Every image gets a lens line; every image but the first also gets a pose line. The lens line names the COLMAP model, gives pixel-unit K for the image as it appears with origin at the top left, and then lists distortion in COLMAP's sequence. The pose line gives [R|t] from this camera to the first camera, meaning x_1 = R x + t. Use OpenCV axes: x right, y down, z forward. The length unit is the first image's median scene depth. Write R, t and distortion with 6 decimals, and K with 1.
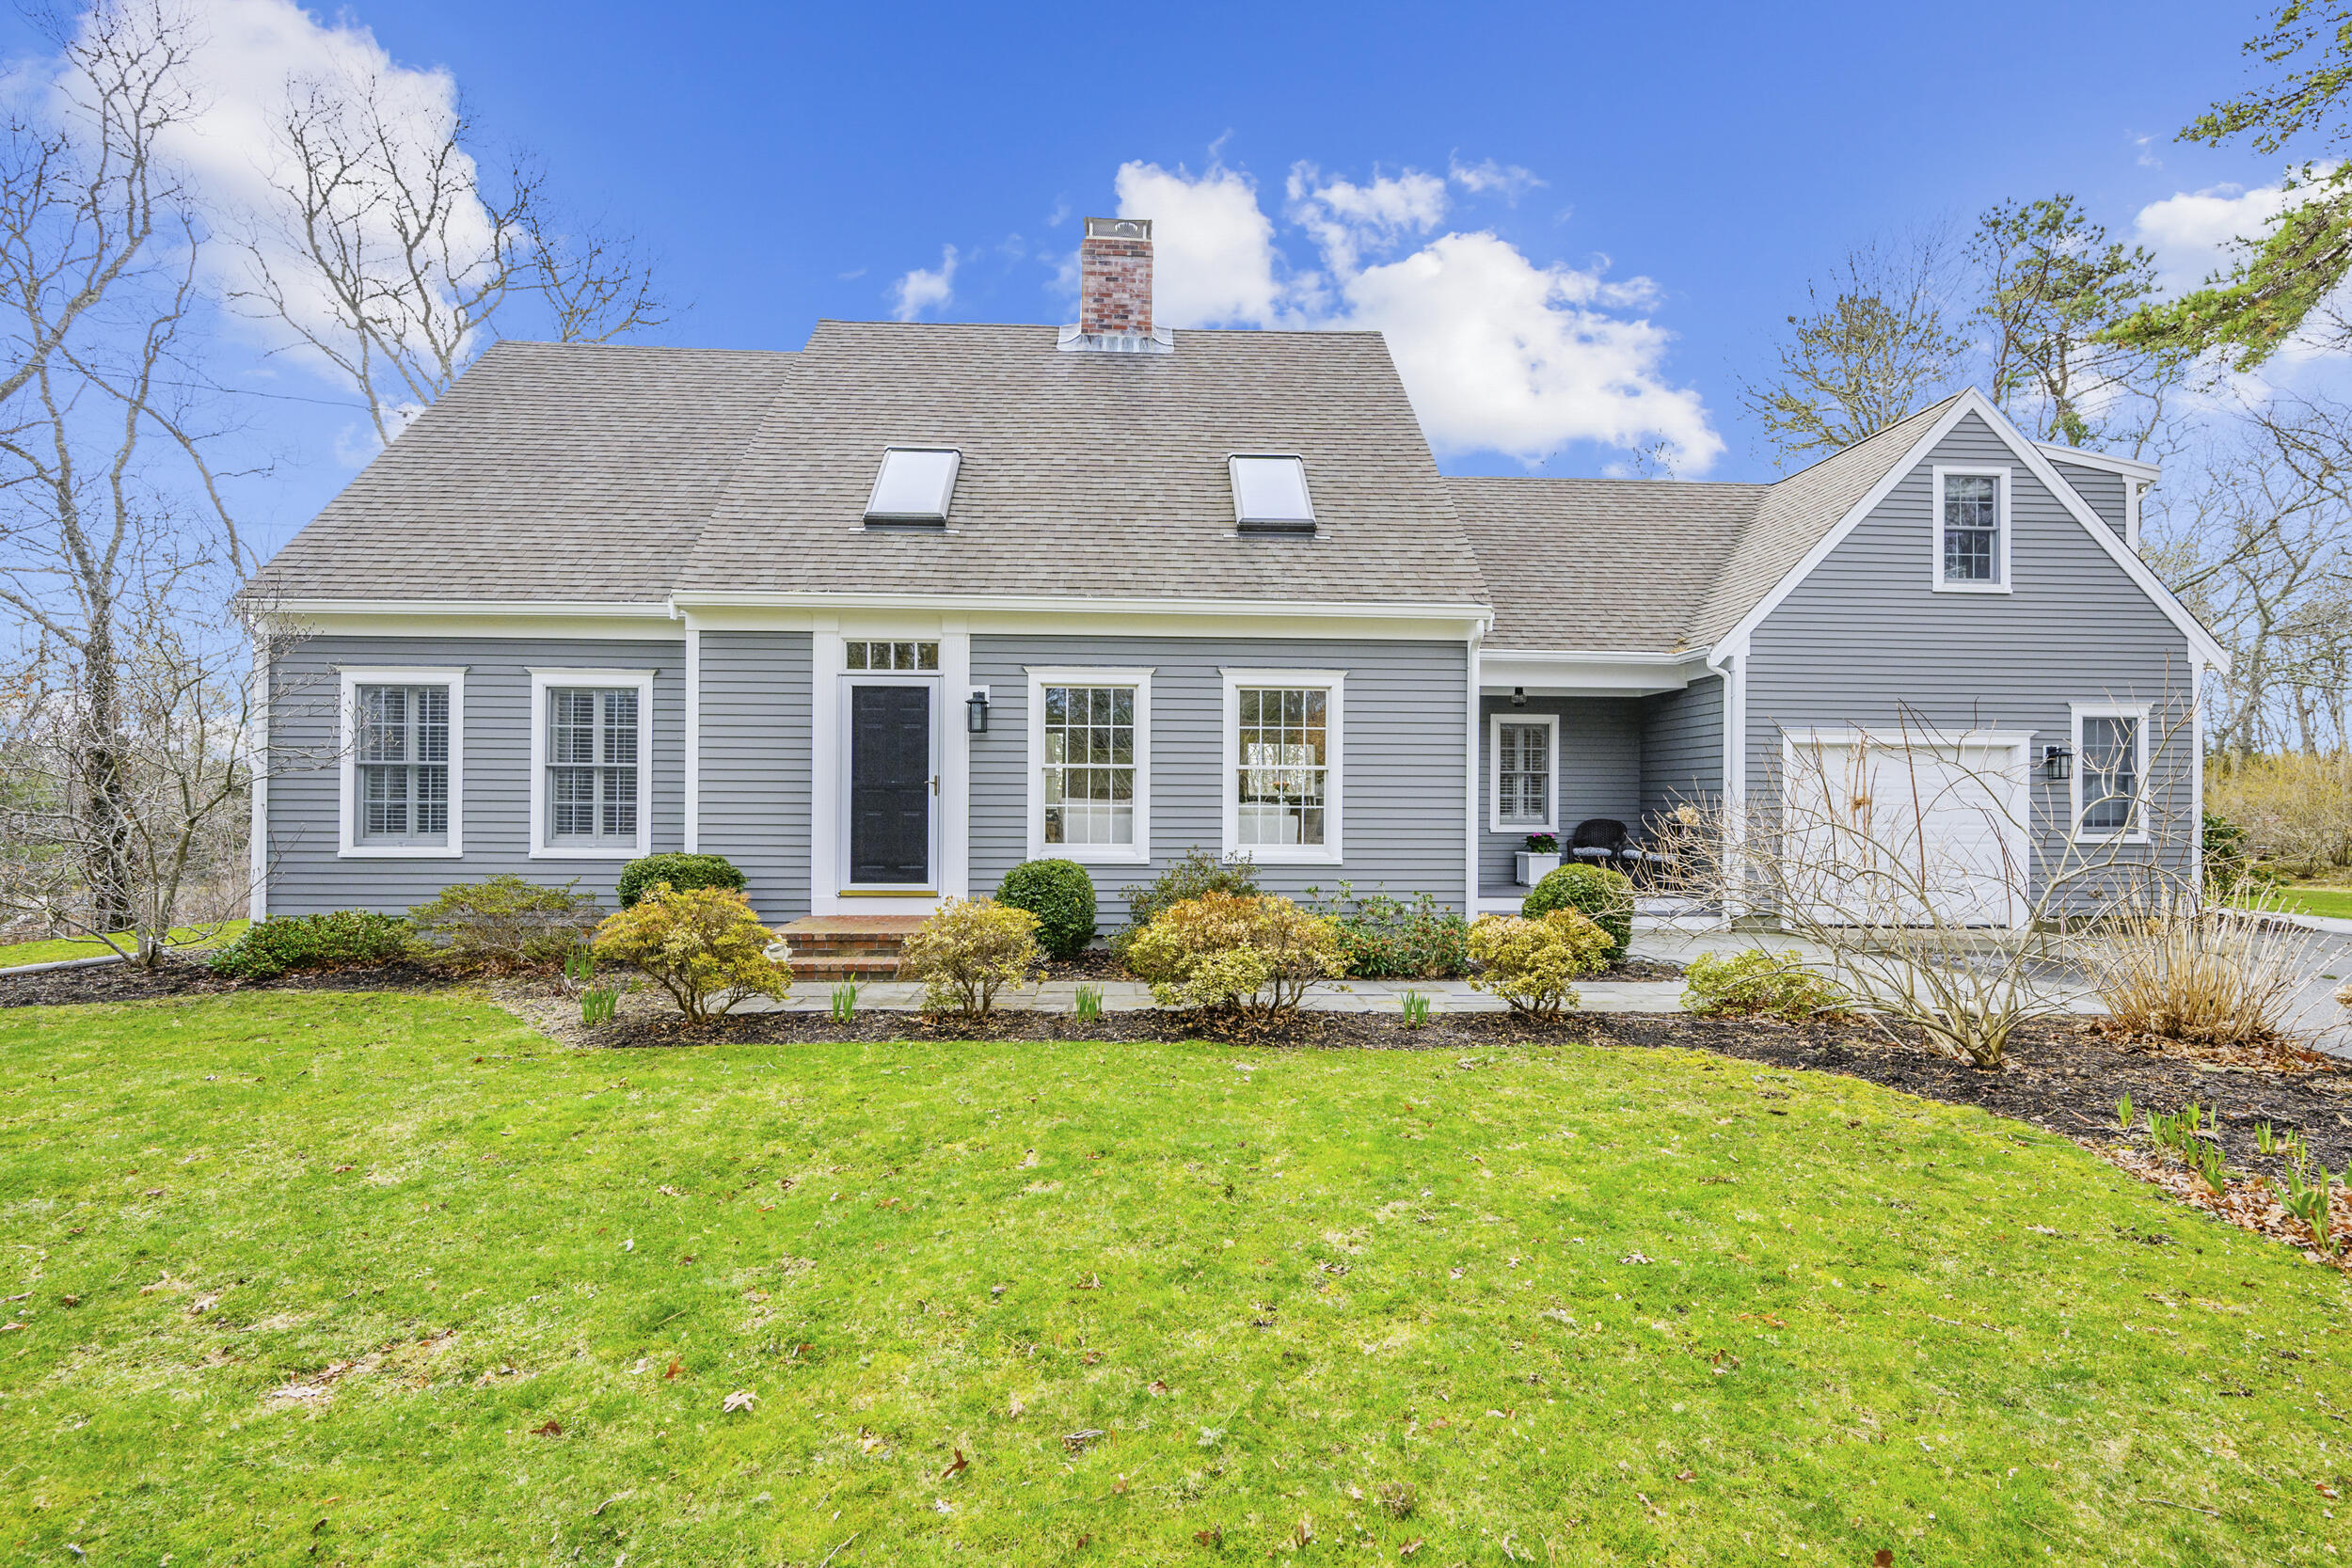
lens RADIAL K [[1064.7, 0, 1194.3], [0, 1064.7, 795.1], [0, 0, 1]] dist [0.000760, -0.000544]
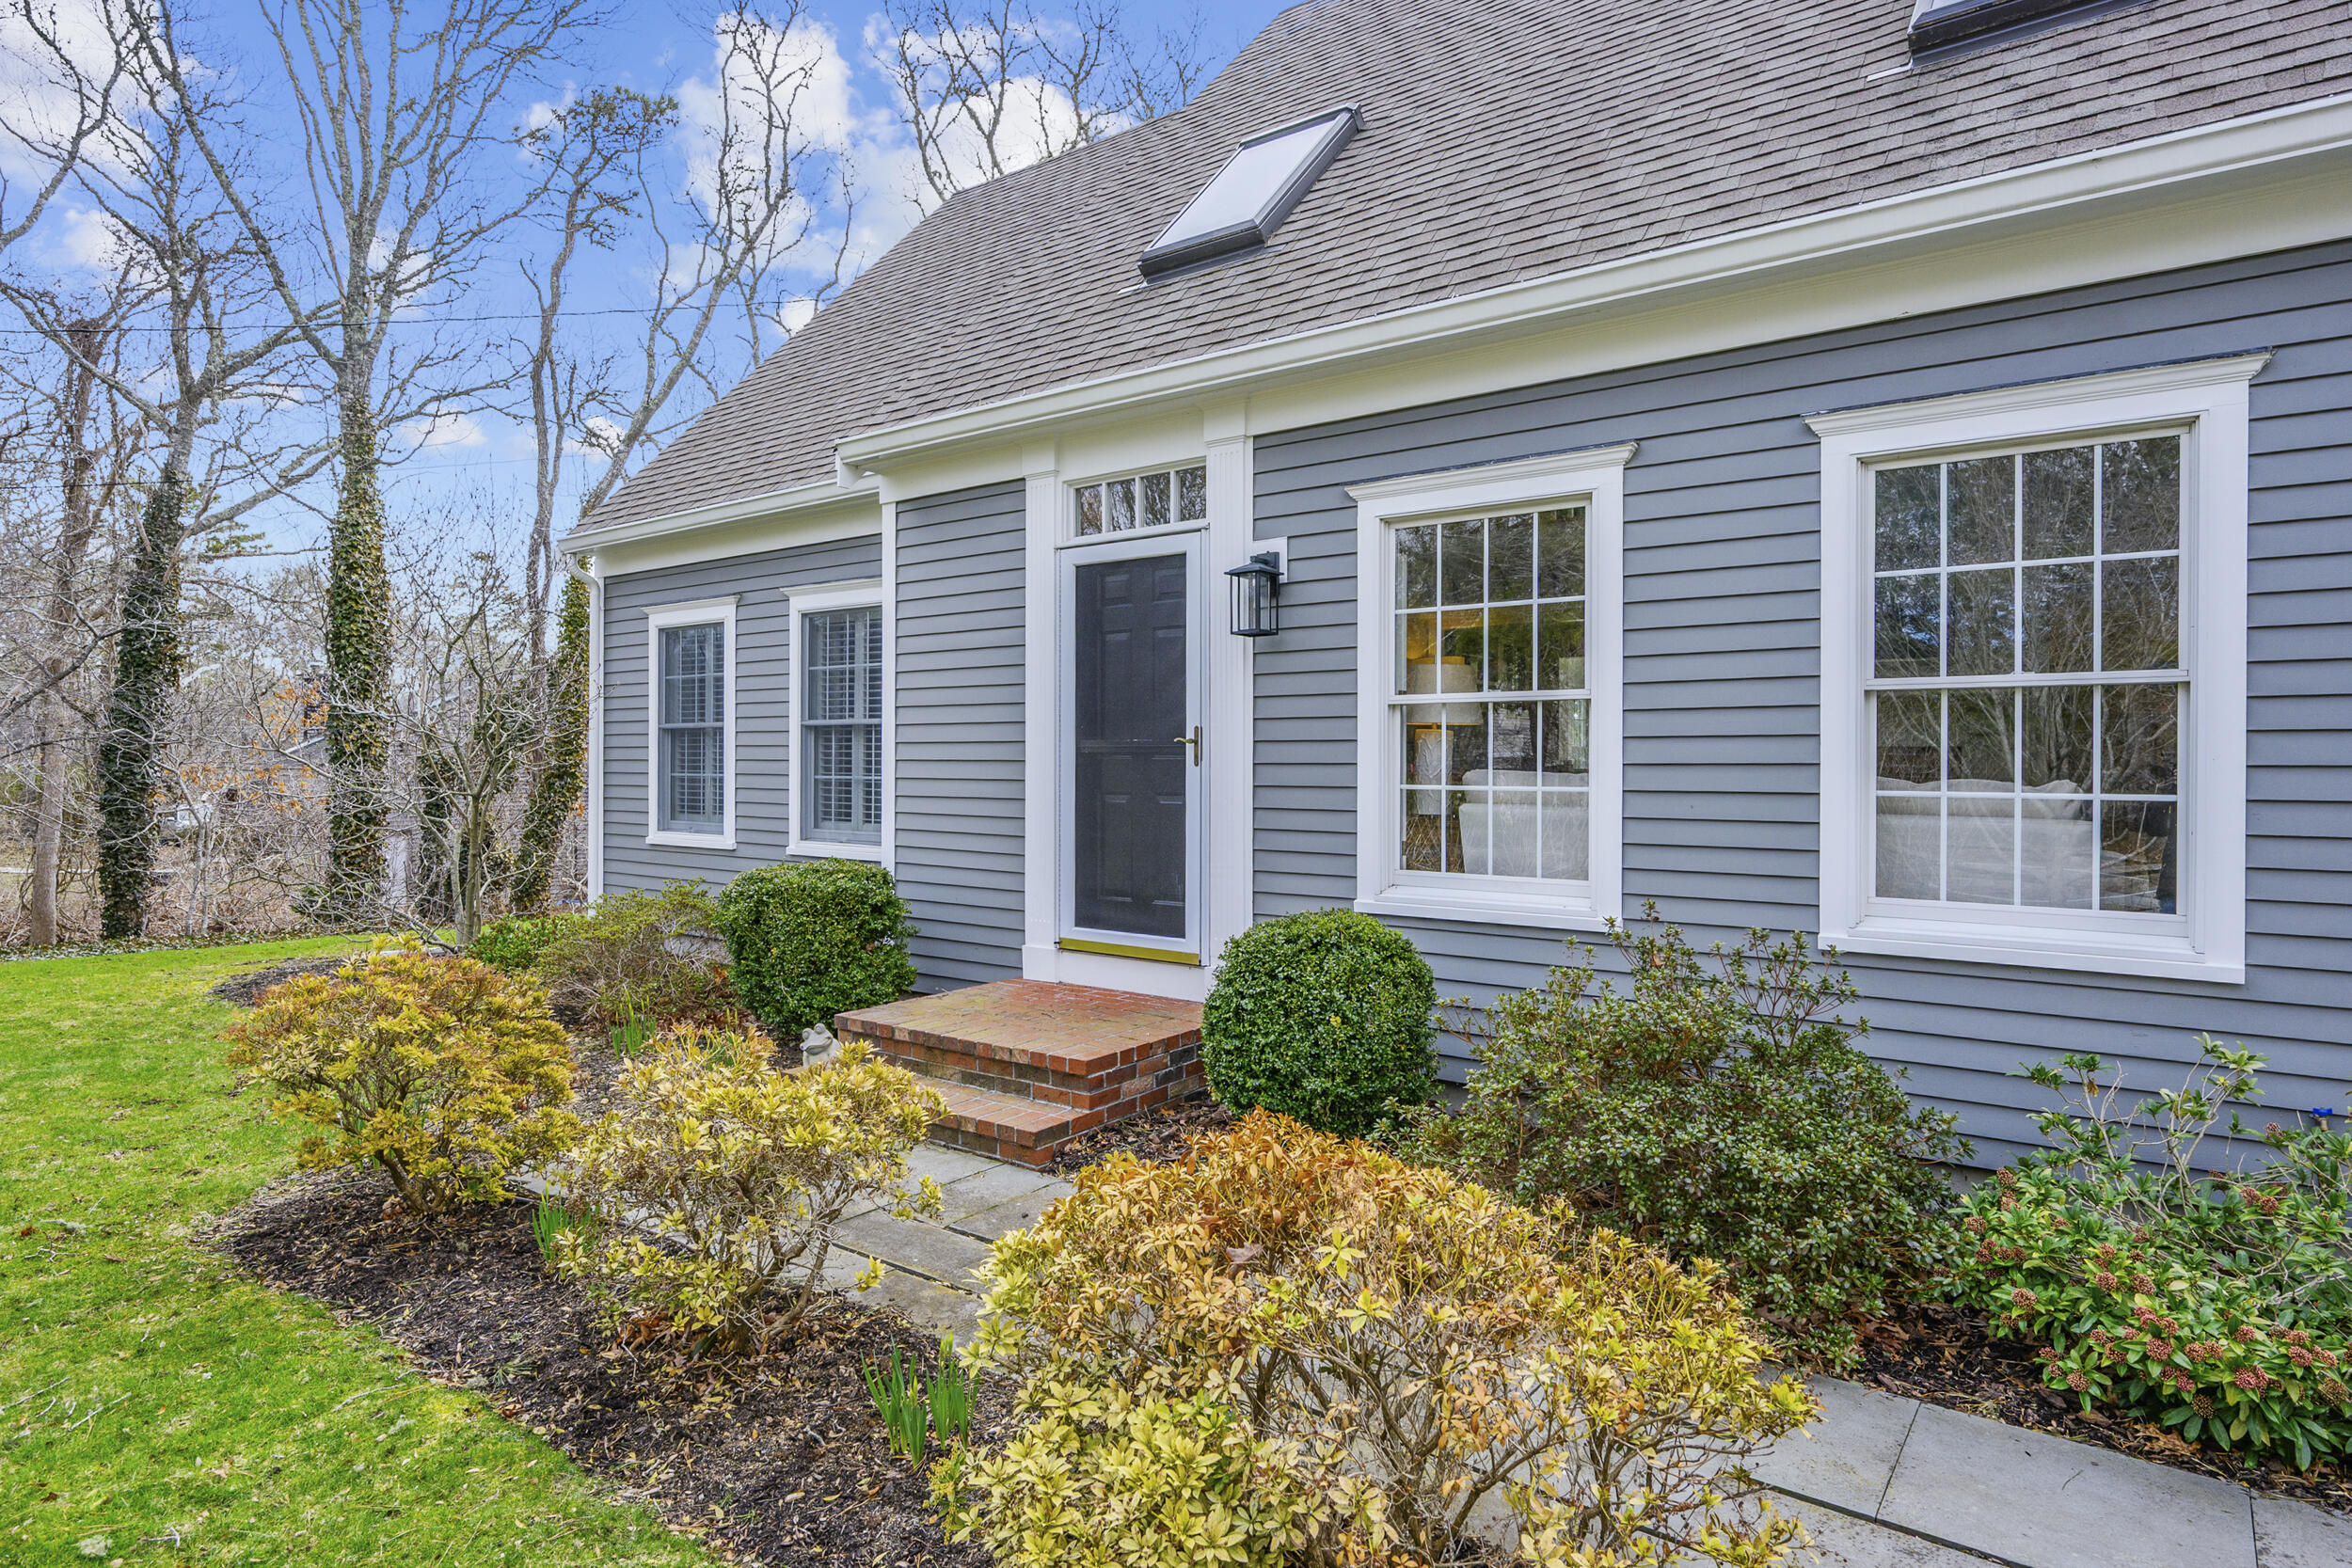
lens RADIAL K [[1319.0, 0, 1170.8], [0, 1319.0, 778.4], [0, 0, 1]] dist [0.005351, -0.001618]
pose [[0.755237, 0.003582, -0.655442, 0.155903], [0.004556, 0.999932, 0.010713, -0.000400], [0.655436, -0.011077, 0.755169, 0.505317]]
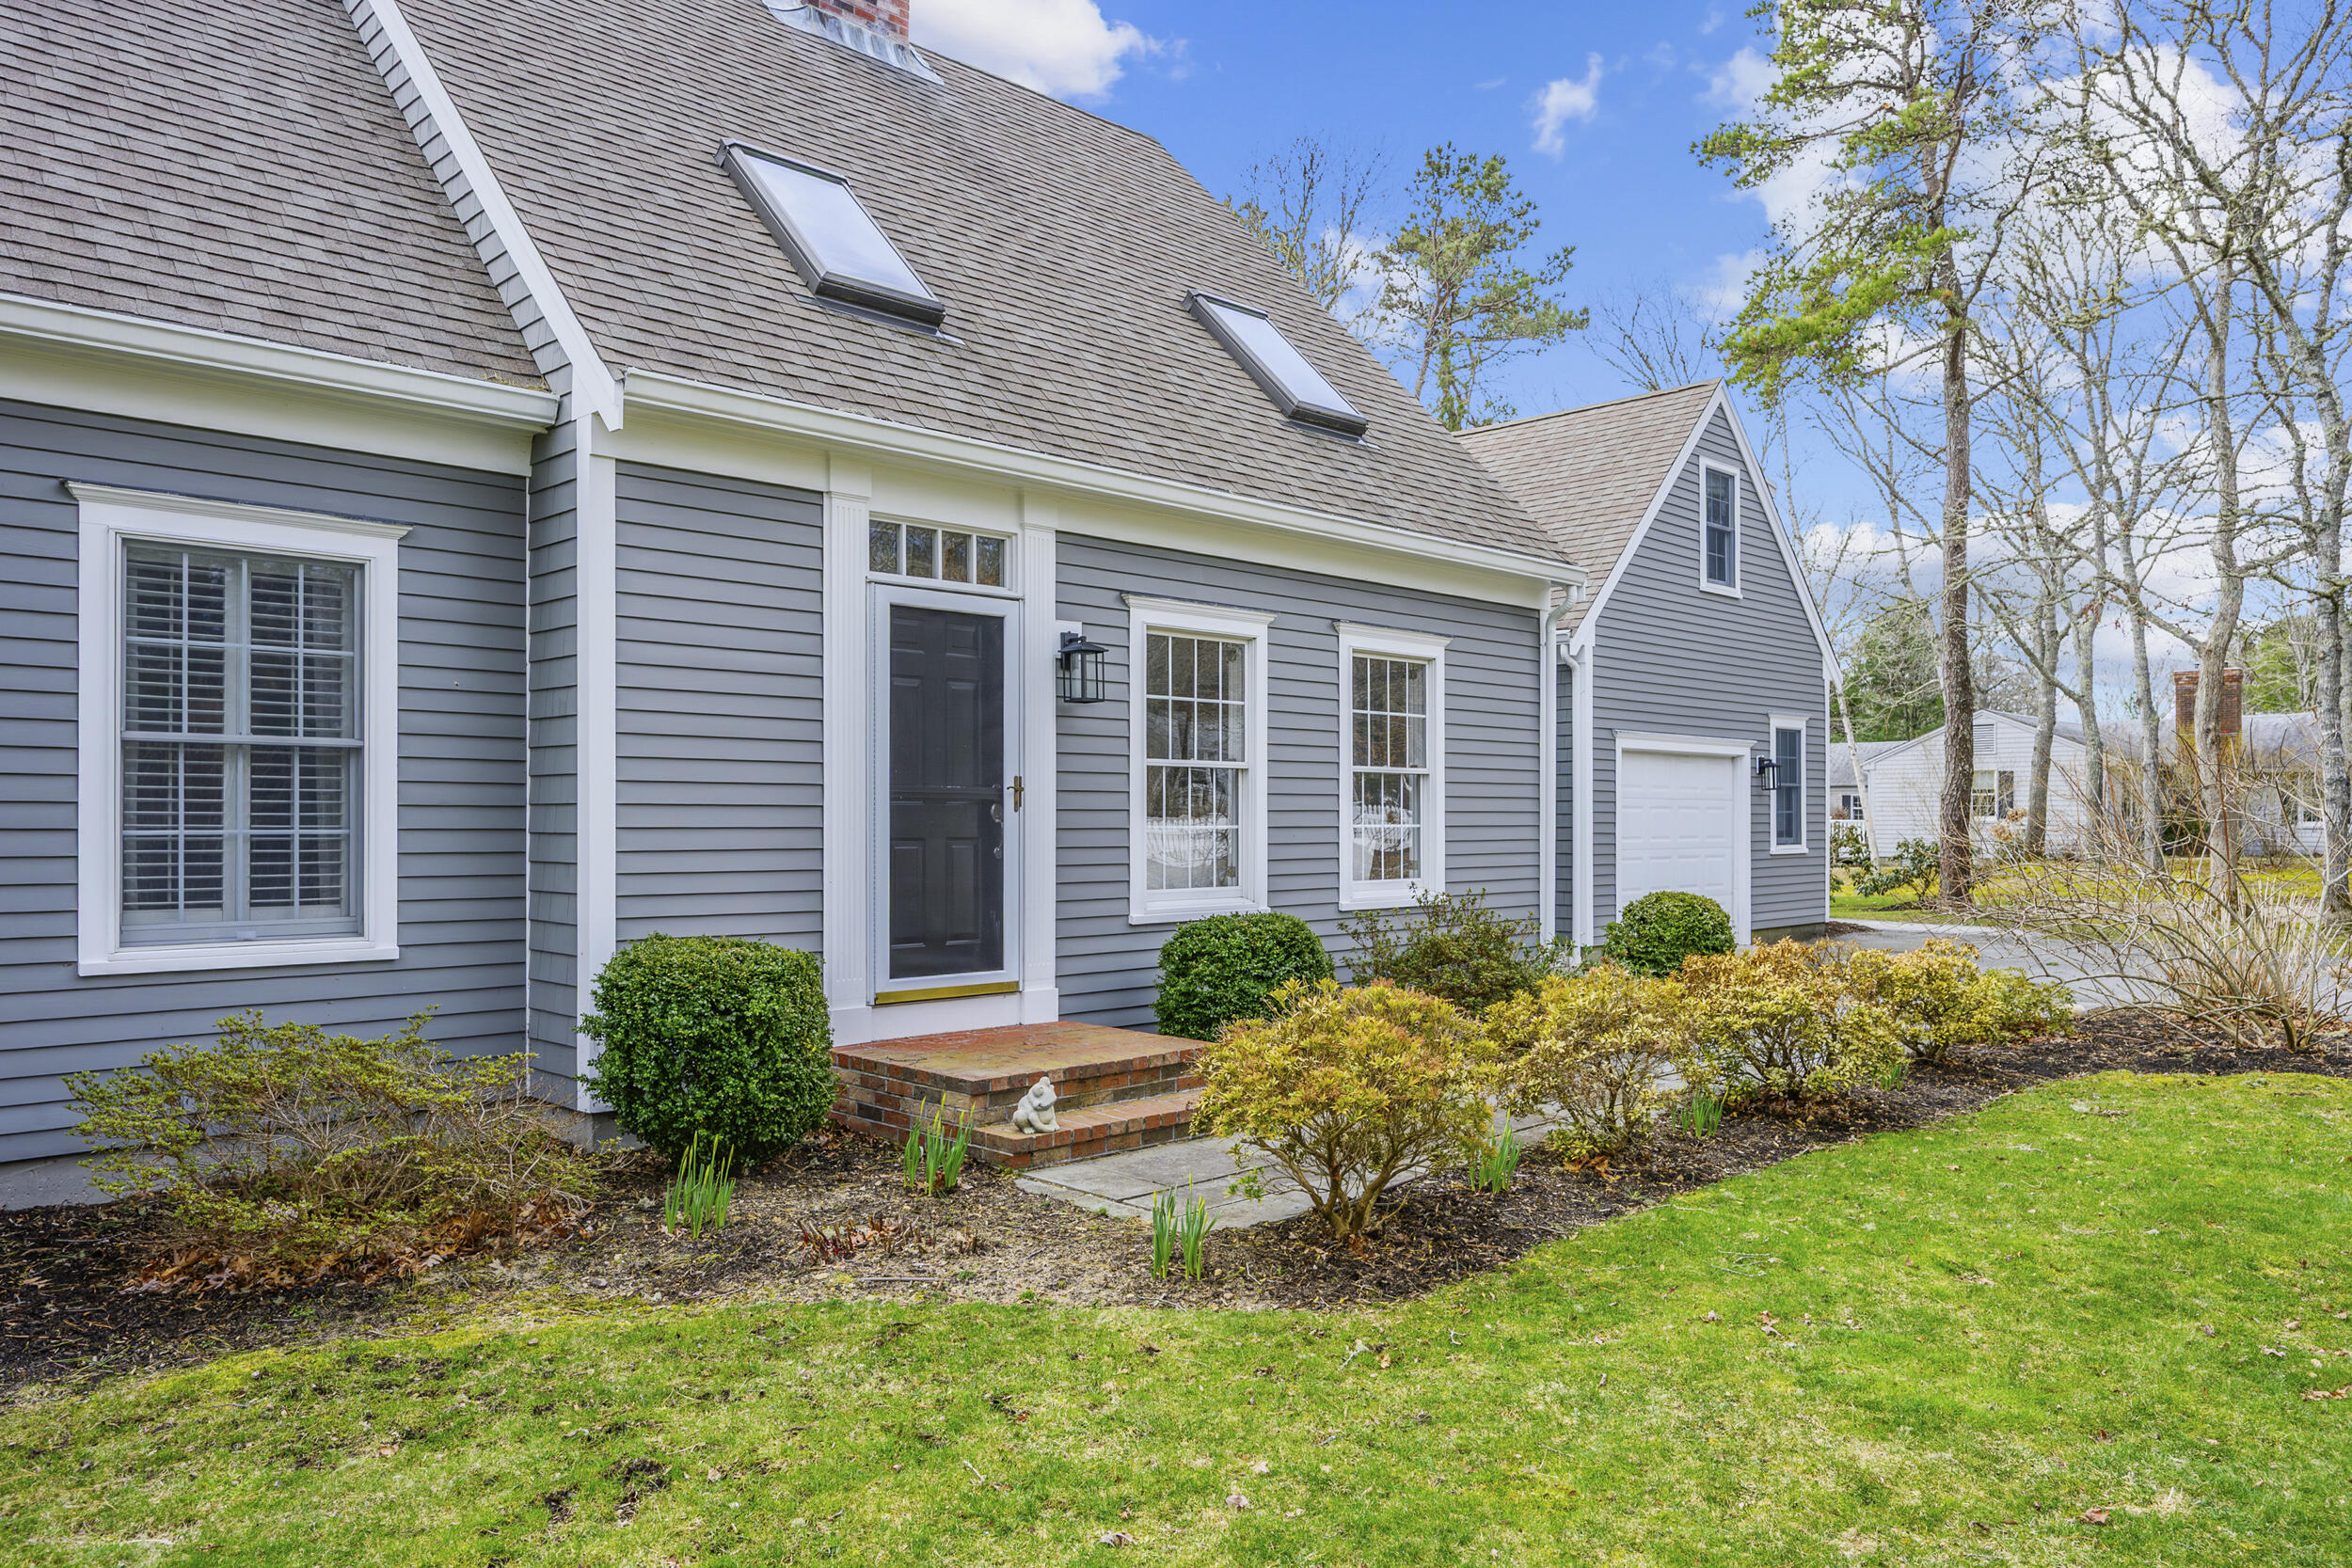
lens RADIAL K [[1581.4, 0, 1166.4], [0, 1581.4, 812.5], [0, 0, 1]] dist [-0.004527, 0.001081]
pose [[0.753444, -0.004178, 0.657499, -0.713164], [-0.001410, 0.999967, 0.007971, -0.005706], [-0.657511, -0.006933, 0.753413, 0.311316]]
